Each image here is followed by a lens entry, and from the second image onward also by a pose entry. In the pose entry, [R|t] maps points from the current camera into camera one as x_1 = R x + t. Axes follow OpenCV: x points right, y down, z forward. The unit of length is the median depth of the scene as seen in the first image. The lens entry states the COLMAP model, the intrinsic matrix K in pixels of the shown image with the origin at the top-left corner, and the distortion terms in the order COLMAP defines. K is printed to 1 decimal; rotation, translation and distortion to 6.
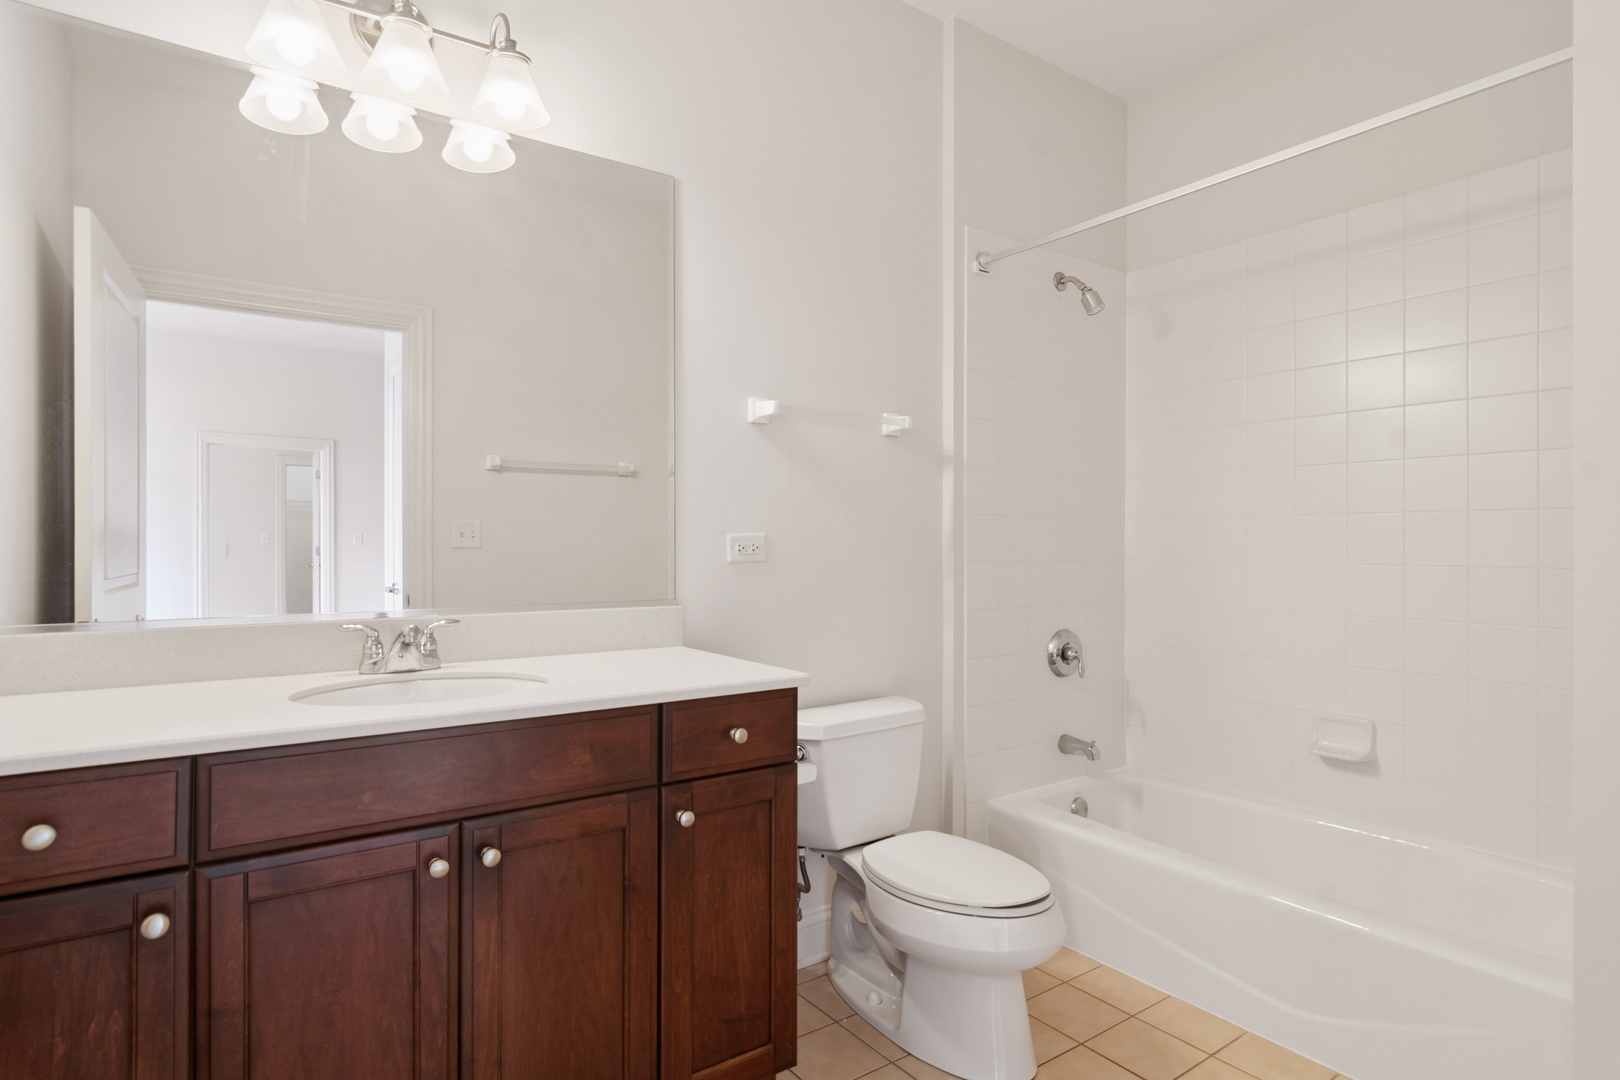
lens RADIAL K [[874.0, 0, 811.1], [0, 874.0, 563.6], [0, 0, 1]] dist [0.001891, 0.000598]
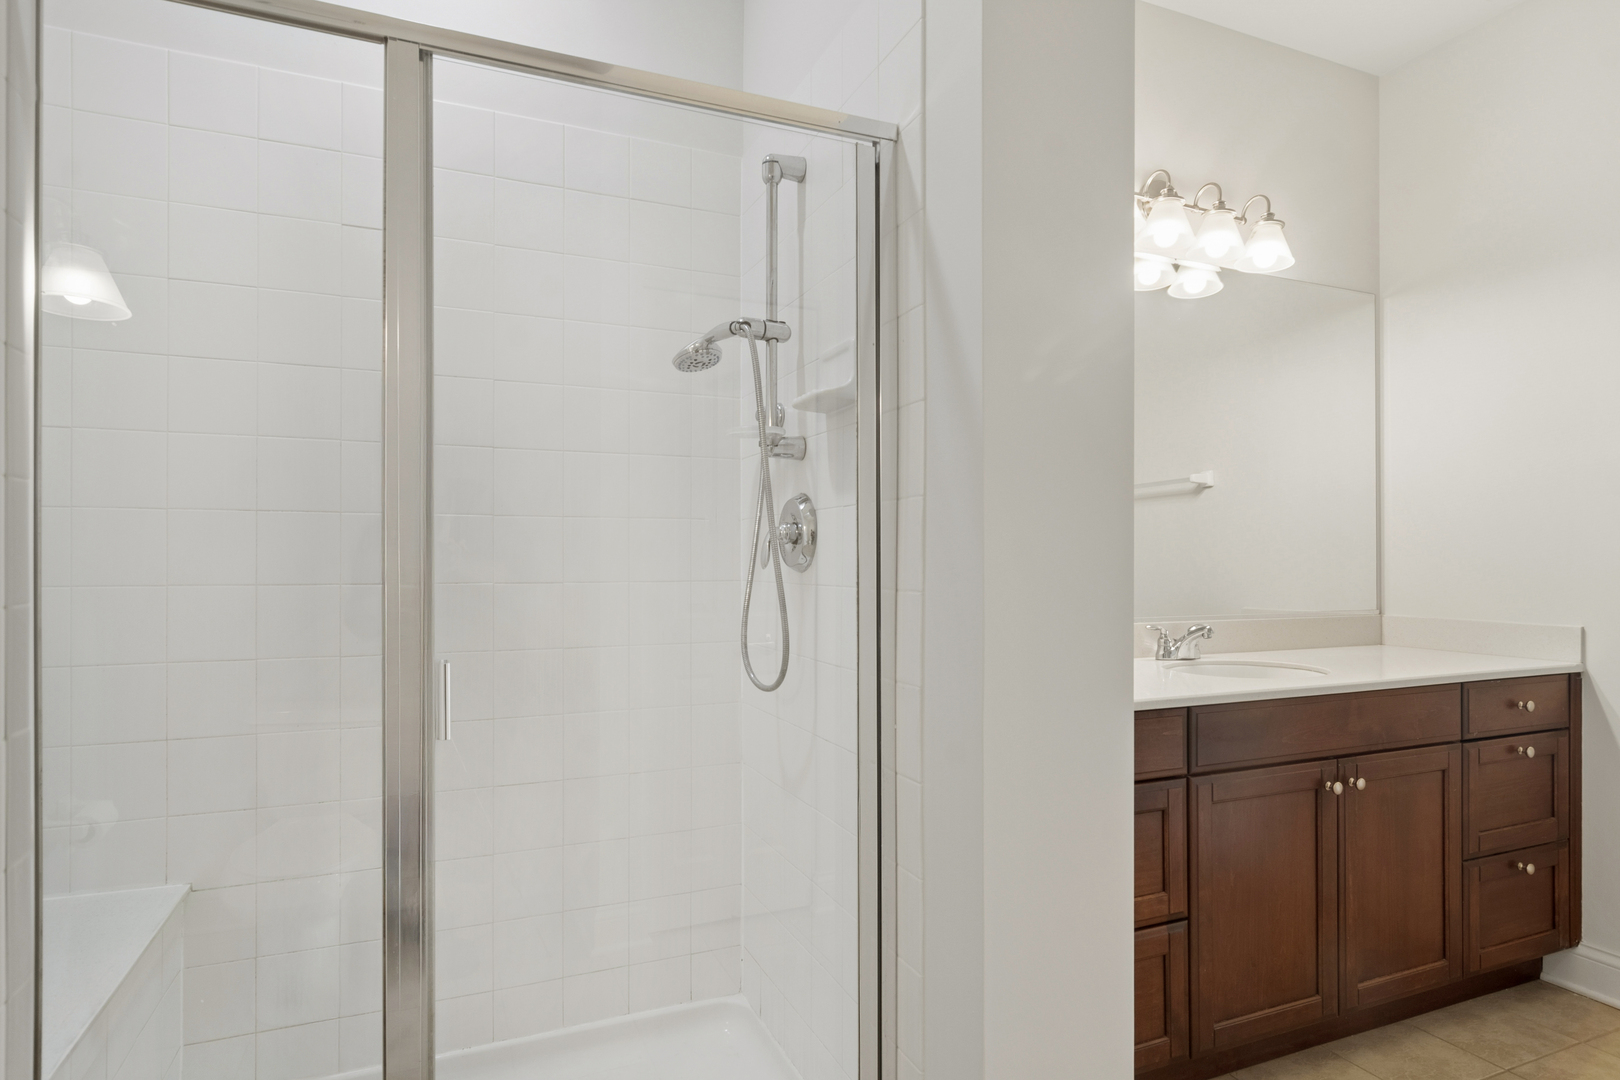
lens RADIAL K [[927.9, 0, 810.8], [0, 927.9, 578.2], [0, 0, 1]] dist [0.002559, 0.000447]
pose [[0.984594, -0.002096, -0.174841, -0.808155], [-0.000437, 0.999896, -0.014443, 0.008874], [0.174853, 0.014297, 0.984491, -0.582591]]
